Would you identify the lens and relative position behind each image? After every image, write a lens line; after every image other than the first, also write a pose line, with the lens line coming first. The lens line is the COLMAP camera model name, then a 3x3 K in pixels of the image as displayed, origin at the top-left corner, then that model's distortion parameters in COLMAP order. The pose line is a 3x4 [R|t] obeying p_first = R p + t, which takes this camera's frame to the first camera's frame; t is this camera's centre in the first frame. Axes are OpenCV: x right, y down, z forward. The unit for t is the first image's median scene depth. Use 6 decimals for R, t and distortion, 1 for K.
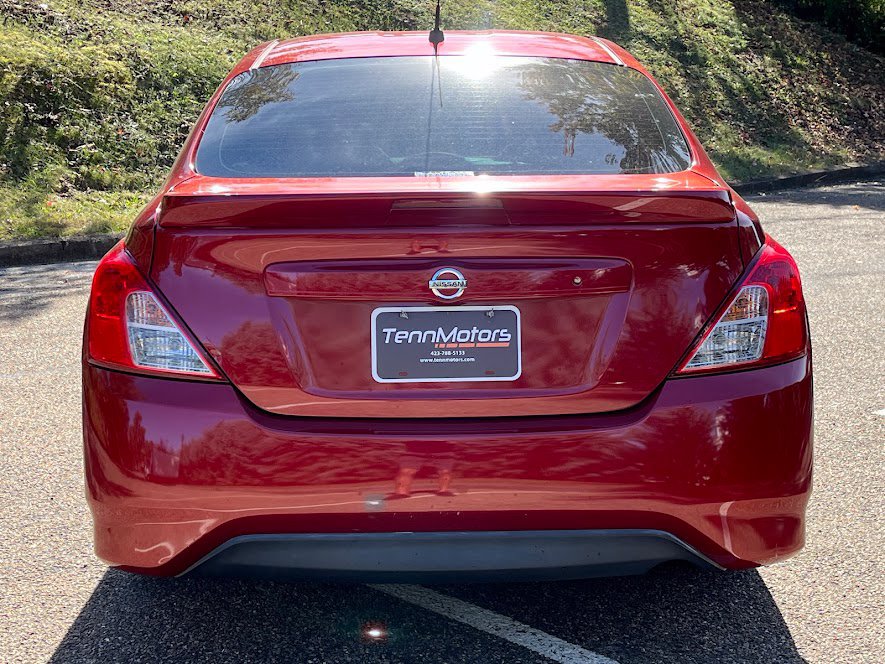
lens RADIAL K [[1399.9, 0, 442.5], [0, 1399.9, 332.0], [0, 0, 1]] dist [0.077557, -0.057534]
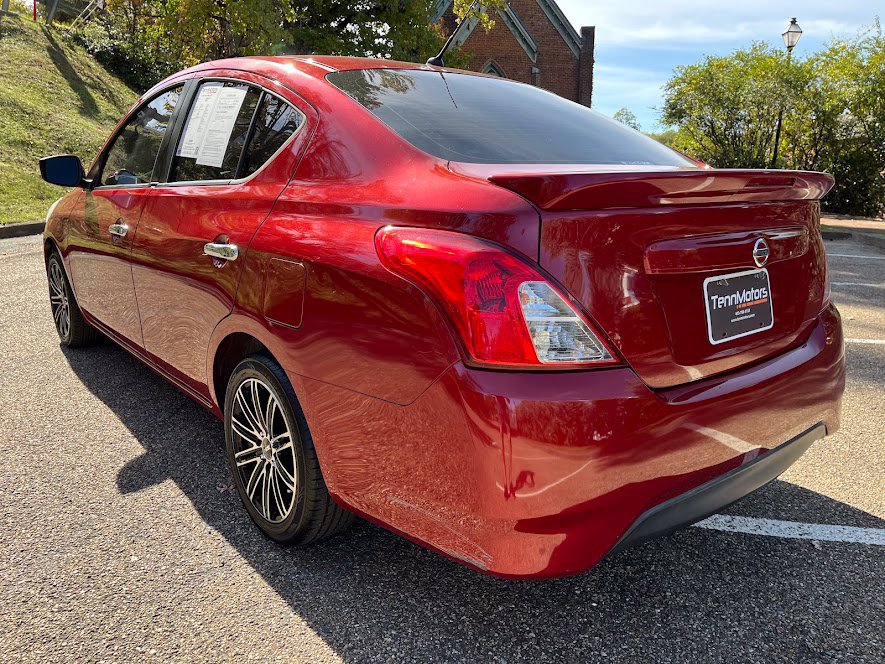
lens RADIAL K [[674.5, 0, 442.5], [0, 674.5, 332.0], [0, 0, 1]] dist [0.026507, -0.003762]
pose [[0.779945, -0.125839, 0.613067, -0.175840], [0.079934, 0.991584, 0.101841, -0.015017], [-0.620723, -0.030425, 0.783439, 0.229138]]
